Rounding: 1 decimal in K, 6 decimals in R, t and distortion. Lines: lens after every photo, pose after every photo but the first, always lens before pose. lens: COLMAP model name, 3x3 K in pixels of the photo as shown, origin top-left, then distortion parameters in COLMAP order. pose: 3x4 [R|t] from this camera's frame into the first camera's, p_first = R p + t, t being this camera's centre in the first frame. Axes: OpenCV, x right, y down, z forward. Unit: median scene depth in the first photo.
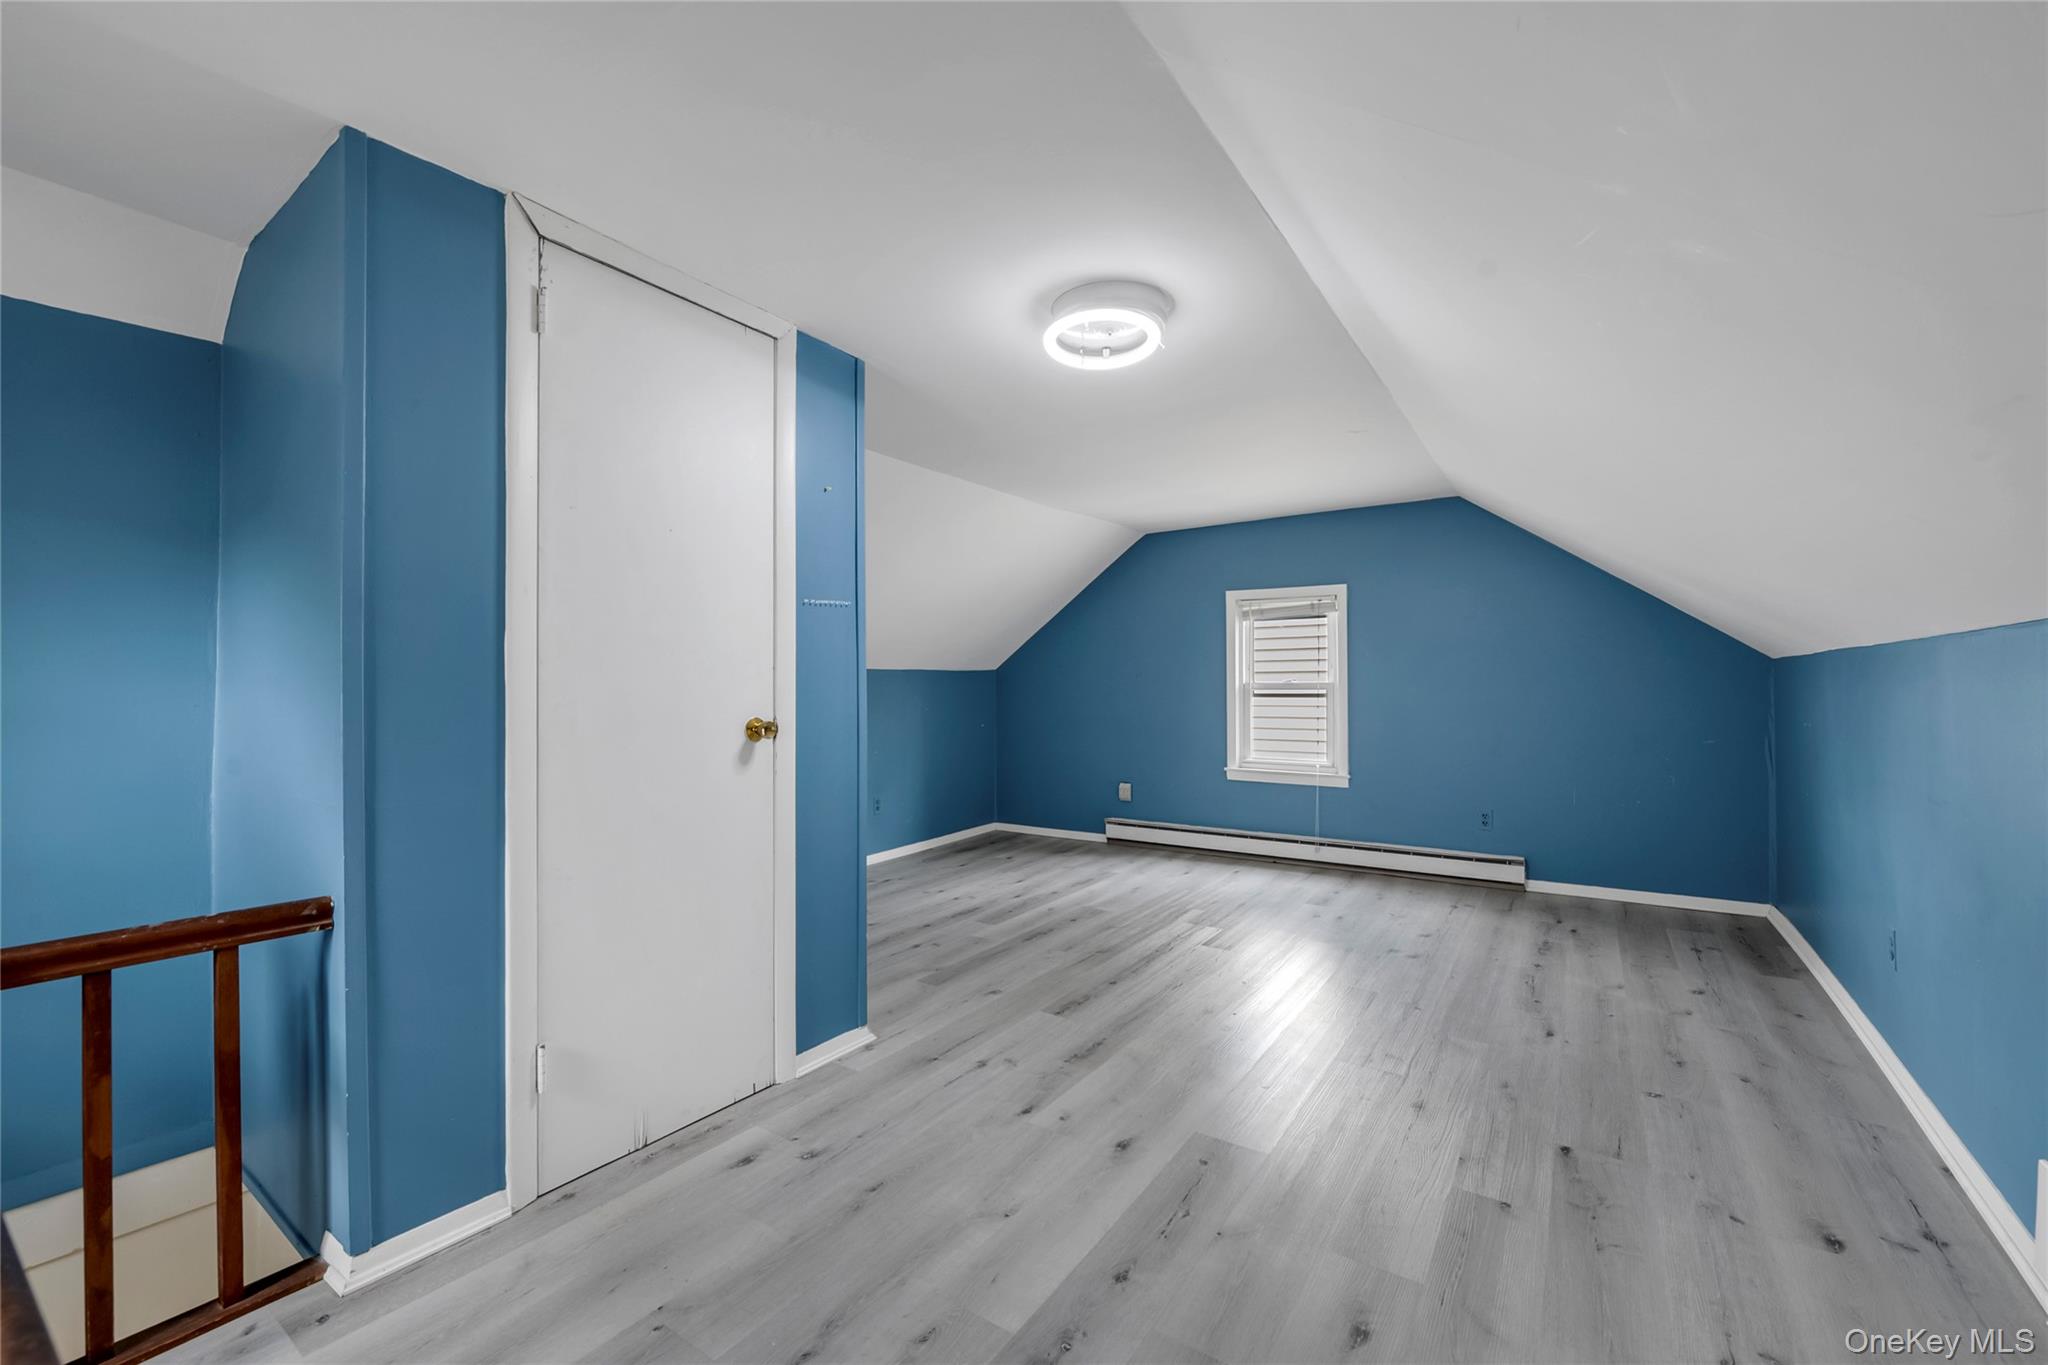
lens RADIAL K [[833.8, 0, 1027.9], [0, 833.8, 690.1], [0, 0, 1]] dist [-0.001947, -0.000474]
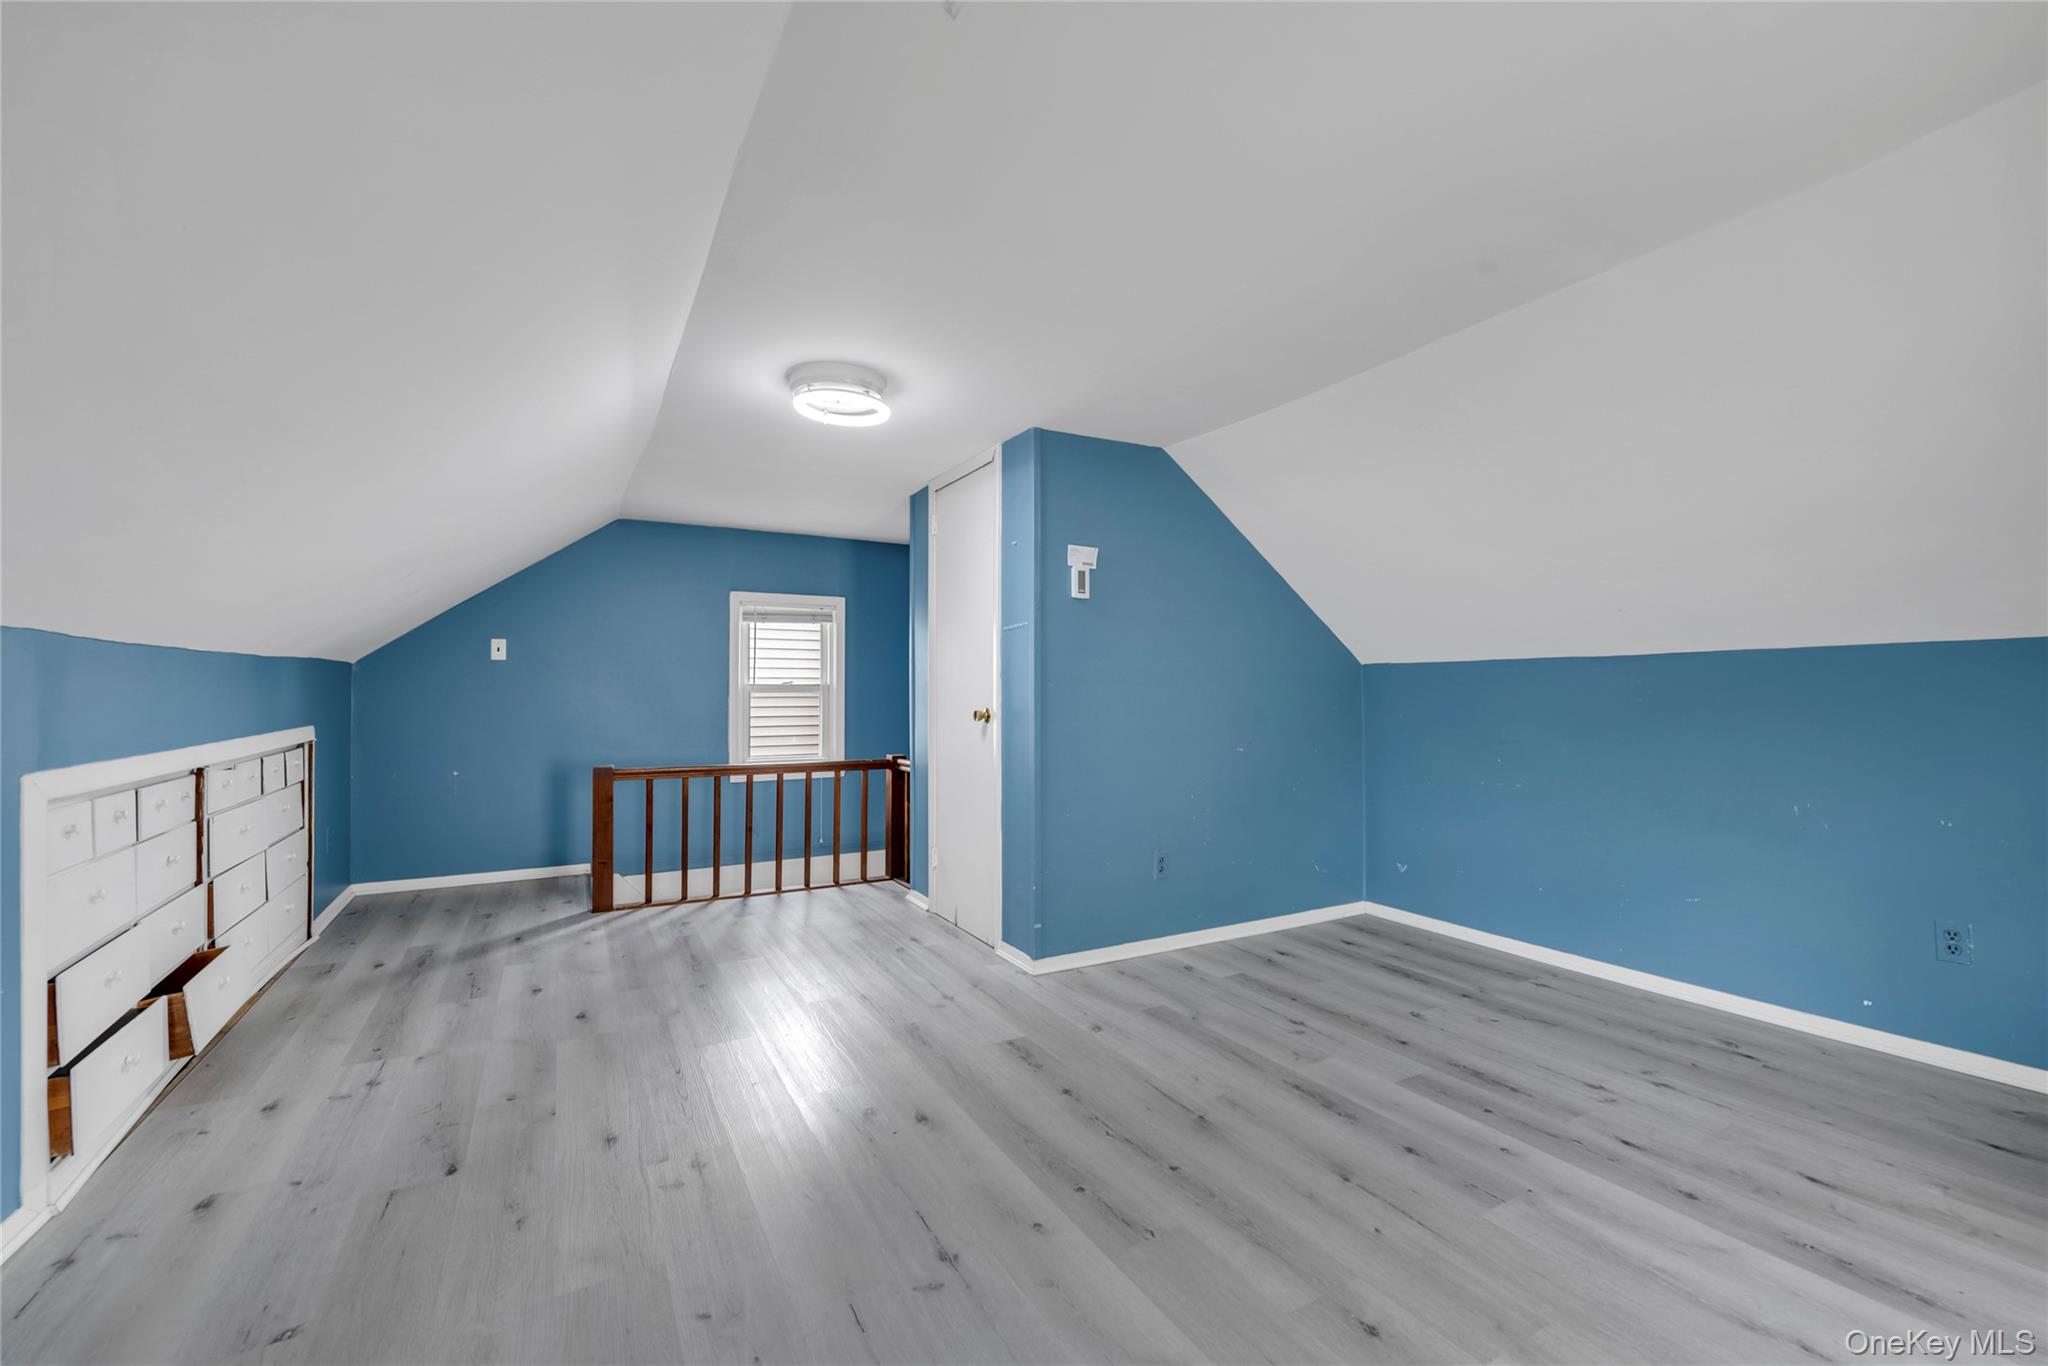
lens RADIAL K [[833.8, 0, 1027.9], [0, 833.8, 690.6], [0, 0, 1]] dist [-0.001947, -0.000474]
pose [[-0.452713, 0.000331, -0.891656, 0.773042], [0.002840, 0.999995, -0.001070, -0.000329], [0.891652, -0.003017, -0.452712, 1.307041]]
